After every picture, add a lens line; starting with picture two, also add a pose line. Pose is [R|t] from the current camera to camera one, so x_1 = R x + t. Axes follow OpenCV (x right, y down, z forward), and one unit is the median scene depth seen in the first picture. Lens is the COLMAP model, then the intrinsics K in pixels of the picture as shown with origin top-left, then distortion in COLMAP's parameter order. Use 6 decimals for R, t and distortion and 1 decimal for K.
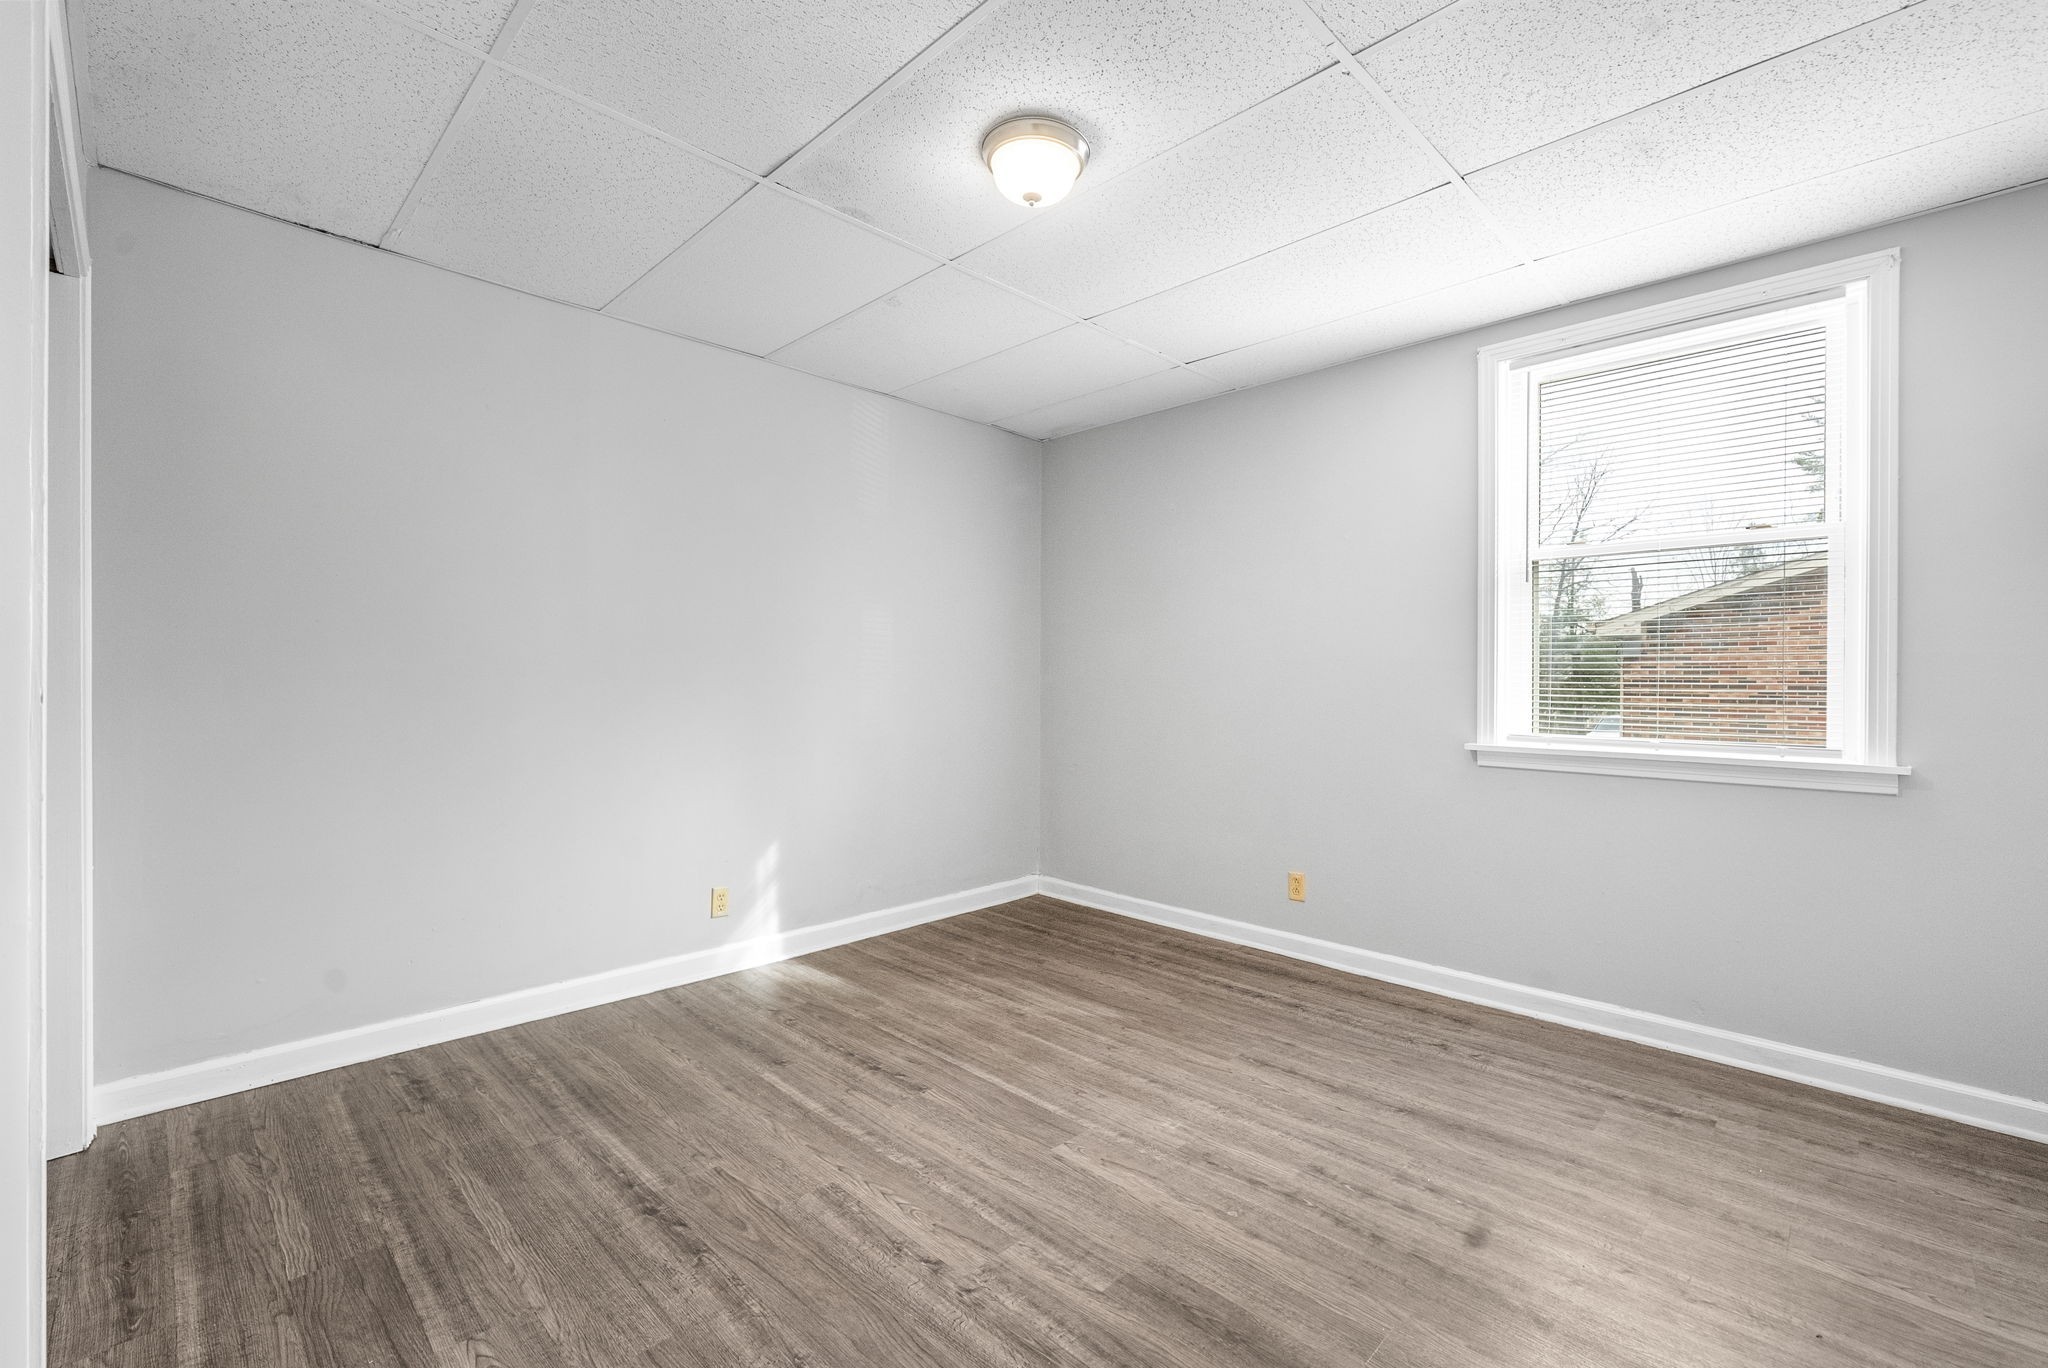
lens RADIAL K [[869.5, 0, 1025.3], [0, 869.5, 691.1], [0, 0, 1]] dist [0.000284, 0.000004]
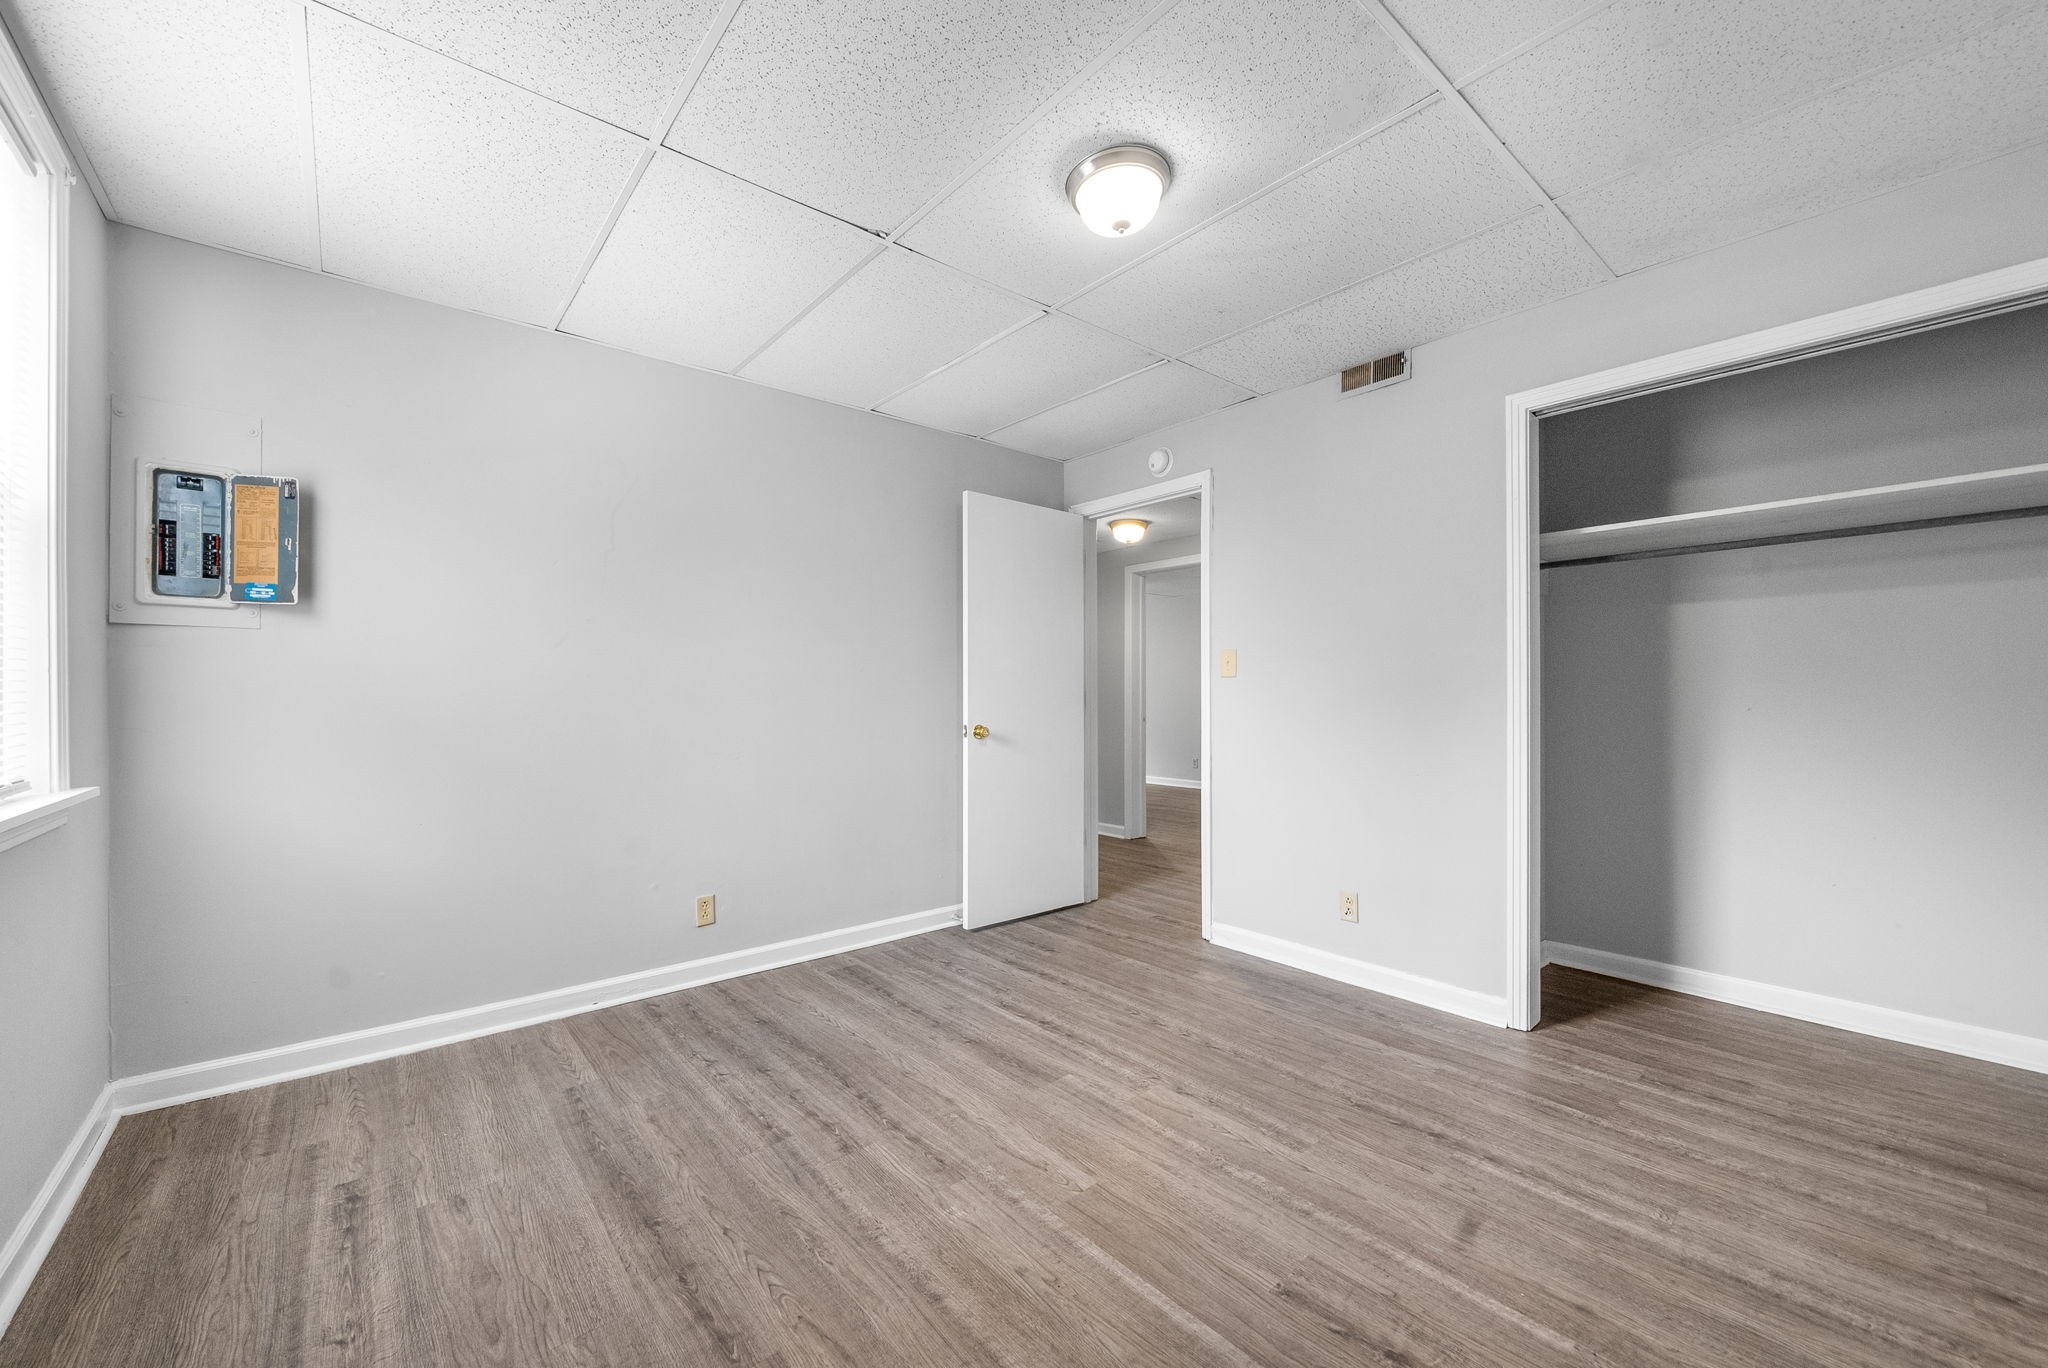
lens RADIAL K [[808.7, 0, 1020.9], [0, 808.7, 683.8], [0, 0, 1]] dist [-0.000098, 0.000036]
pose [[-0.996104, -0.004835, 0.088059, 0.038953], [-0.005010, 0.999986, -0.001770, -0.016098], [-0.088049, -0.002205, -0.996114, 1.955683]]
